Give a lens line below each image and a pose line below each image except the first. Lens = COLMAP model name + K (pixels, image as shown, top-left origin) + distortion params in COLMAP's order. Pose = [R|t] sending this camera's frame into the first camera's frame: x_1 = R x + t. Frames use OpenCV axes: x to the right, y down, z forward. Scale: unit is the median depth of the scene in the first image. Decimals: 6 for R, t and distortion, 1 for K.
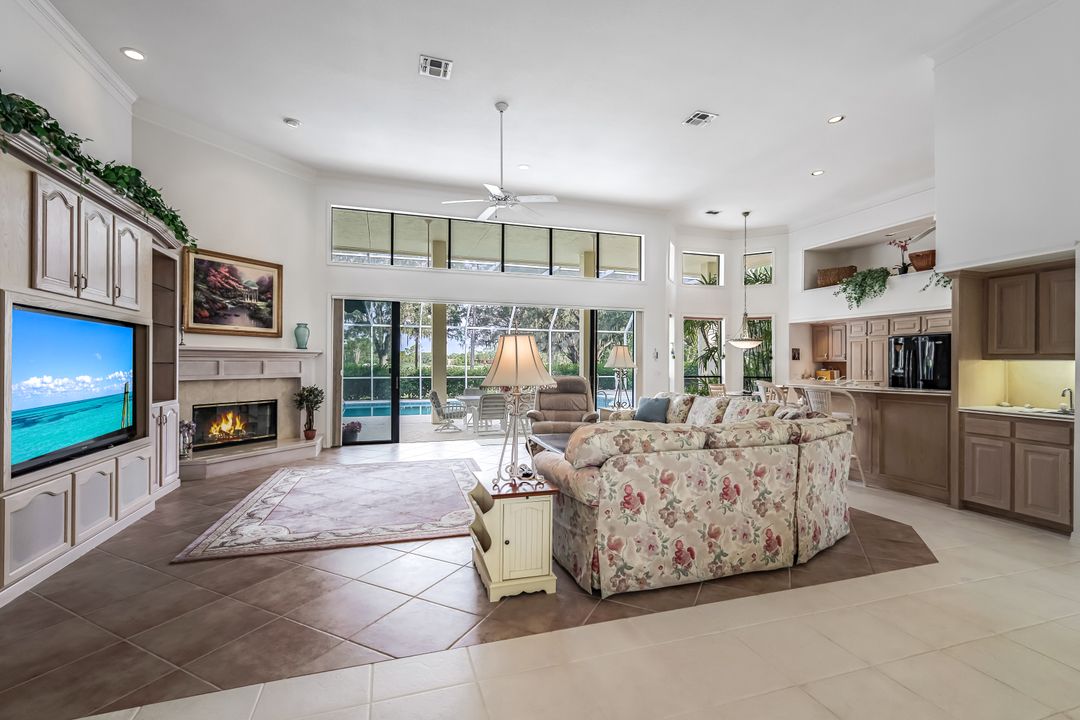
lens RADIAL K [[464.5, 0, 534.6], [0, 464.5, 359.6], [0, 0, 1]] dist [0.006993, -0.001685]
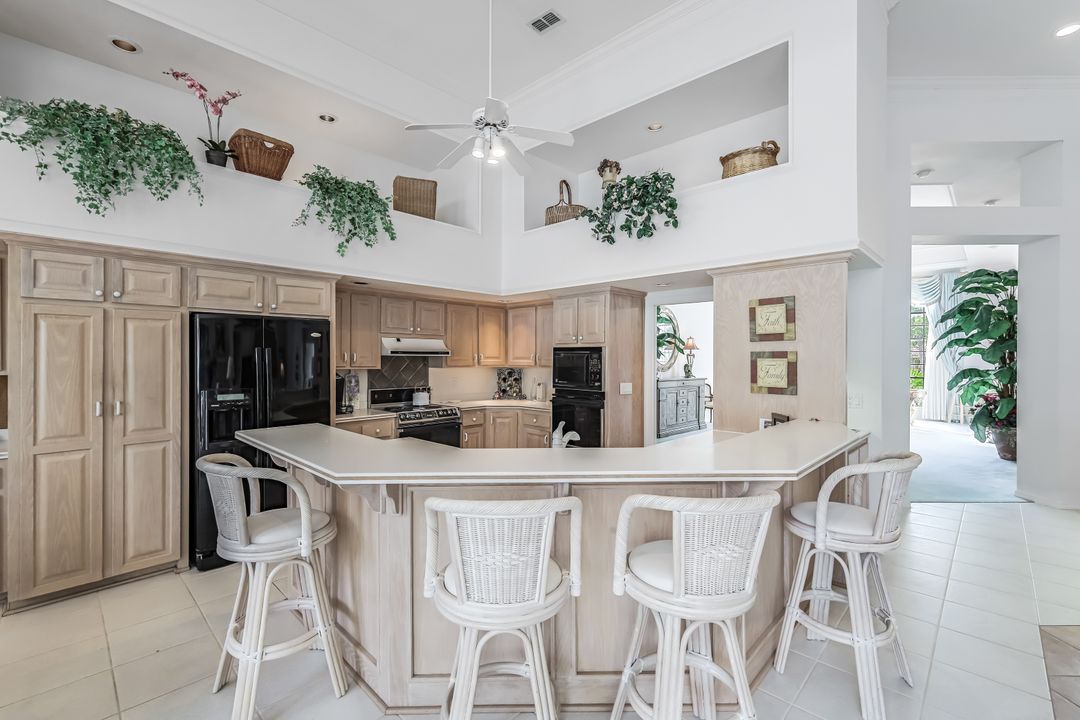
lens RADIAL K [[464.5, 0, 544.6], [0, 464.5, 355.6], [0, 0, 1]] dist [0.006993, -0.001685]
pose [[-0.489834, -0.002999, 0.871810, 0.314994], [-0.009455, 0.999954, -0.001872, -0.016068], [-0.871764, -0.009160, -0.489840, 1.124705]]
